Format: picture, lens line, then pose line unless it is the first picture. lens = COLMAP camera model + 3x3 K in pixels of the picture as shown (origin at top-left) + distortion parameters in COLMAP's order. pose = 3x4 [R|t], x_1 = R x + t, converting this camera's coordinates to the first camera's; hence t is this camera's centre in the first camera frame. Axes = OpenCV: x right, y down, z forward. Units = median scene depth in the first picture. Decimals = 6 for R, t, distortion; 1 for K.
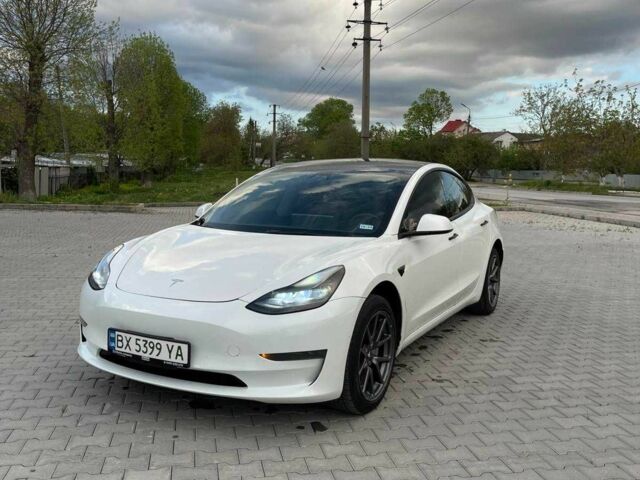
lens RADIAL K [[677.2, 0, 320.0], [0, 677.2, 240.0], [0, 0, 1]] dist [0.037739, -0.015763]
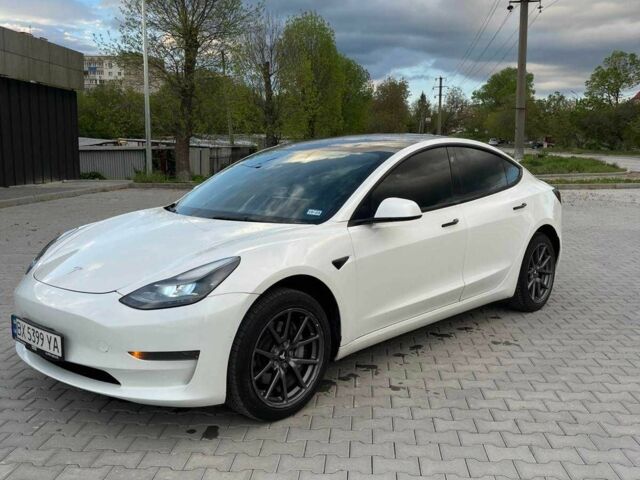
lens RADIAL K [[677.2, 0, 320.0], [0, 677.2, 240.0], [0, 0, 1]] dist [0.037739, -0.015763]
pose [[0.964379, 0.018200, -0.263897, 0.279816], [-0.009011, 0.999312, 0.035990, -0.013670], [0.264371, -0.032330, 0.963879, 0.121252]]
